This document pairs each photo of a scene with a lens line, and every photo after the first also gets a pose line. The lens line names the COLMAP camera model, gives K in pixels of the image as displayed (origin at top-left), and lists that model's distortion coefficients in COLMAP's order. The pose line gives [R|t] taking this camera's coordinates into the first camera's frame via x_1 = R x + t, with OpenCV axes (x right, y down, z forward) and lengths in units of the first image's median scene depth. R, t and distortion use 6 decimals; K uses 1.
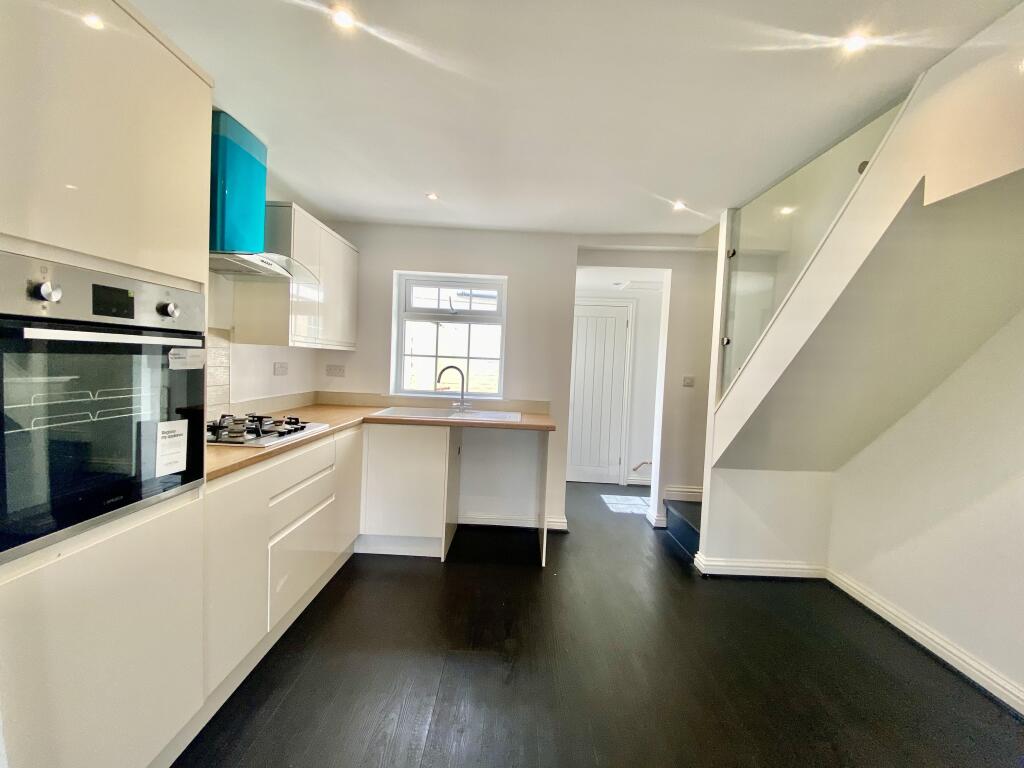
lens RADIAL K [[411.1, 0, 511.7], [0, 411.1, 381.6], [0, 0, 1]] dist [0.022283, -0.020057]
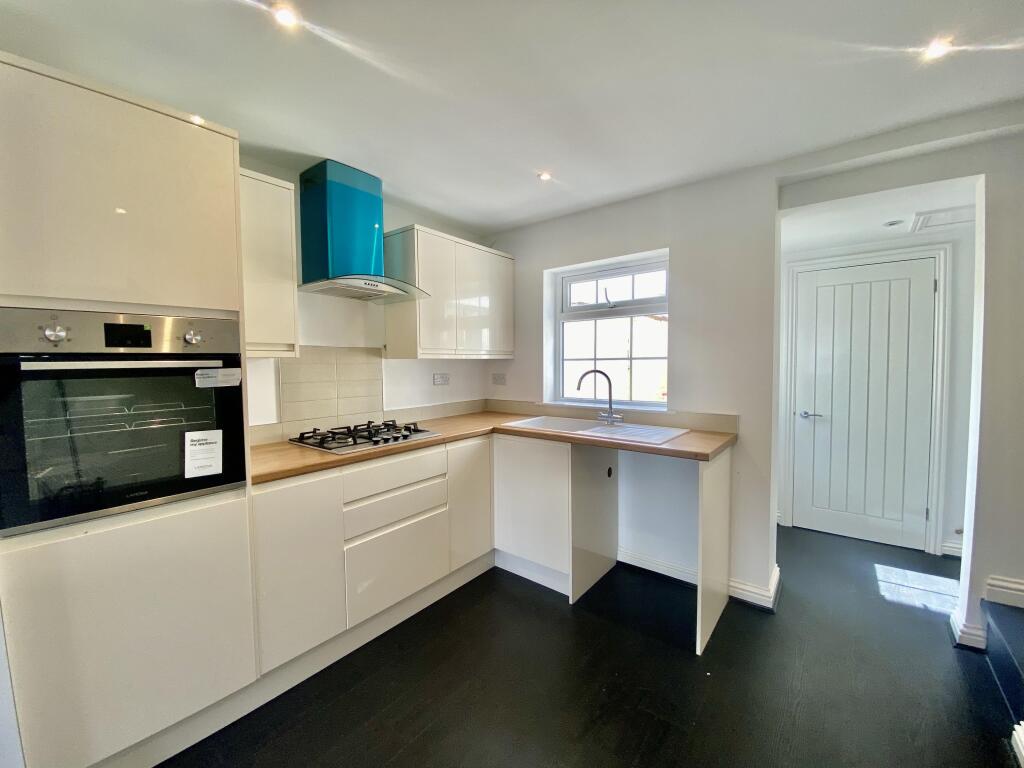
lens RADIAL K [[411.1, 0, 511.7], [0, 411.1, 381.6], [0, 0, 1]] dist [0.022283, -0.020057]
pose [[0.794965, -0.023649, -0.606195, 0.244643], [0.018224, 0.999720, -0.015103, -0.004727], [0.606382, 0.000959, 0.795173, 0.243598]]
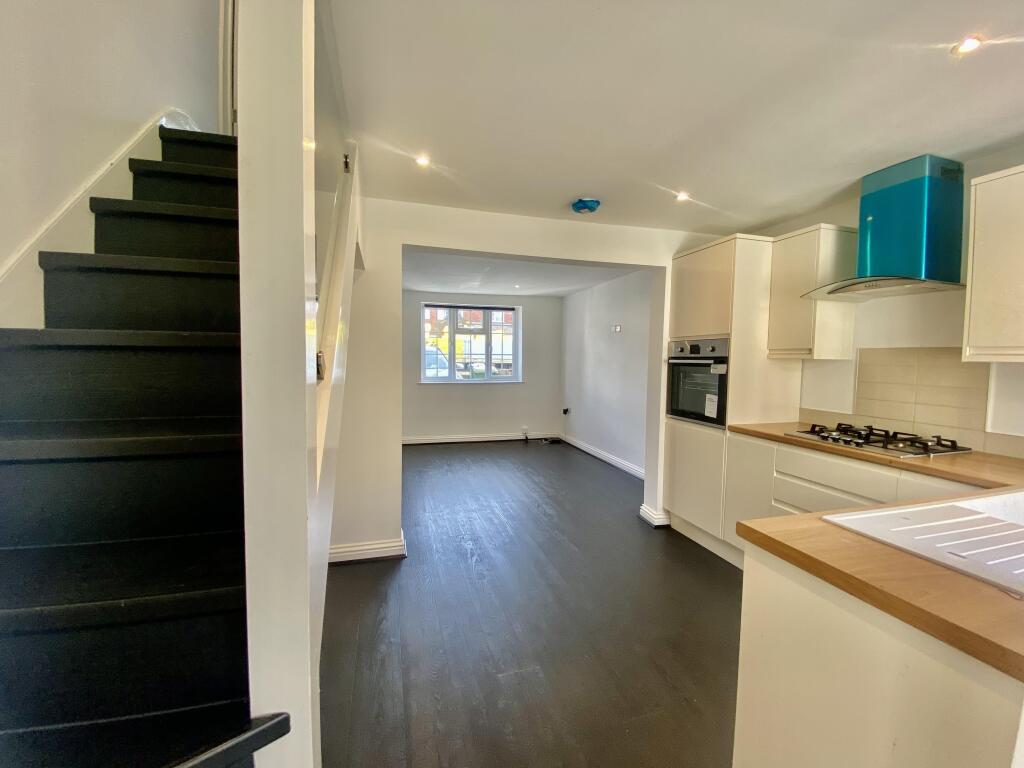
lens RADIAL K [[411.1, 0, 511.7], [0, 411.1, 381.6], [0, 0, 1]] dist [0.022283, -0.020057]
pose [[-0.952468, -0.037838, -0.302280, 0.412265], [-0.068019, 0.993621, 0.089946, -0.048005], [0.296949, 0.106232, -0.948966, 1.194668]]
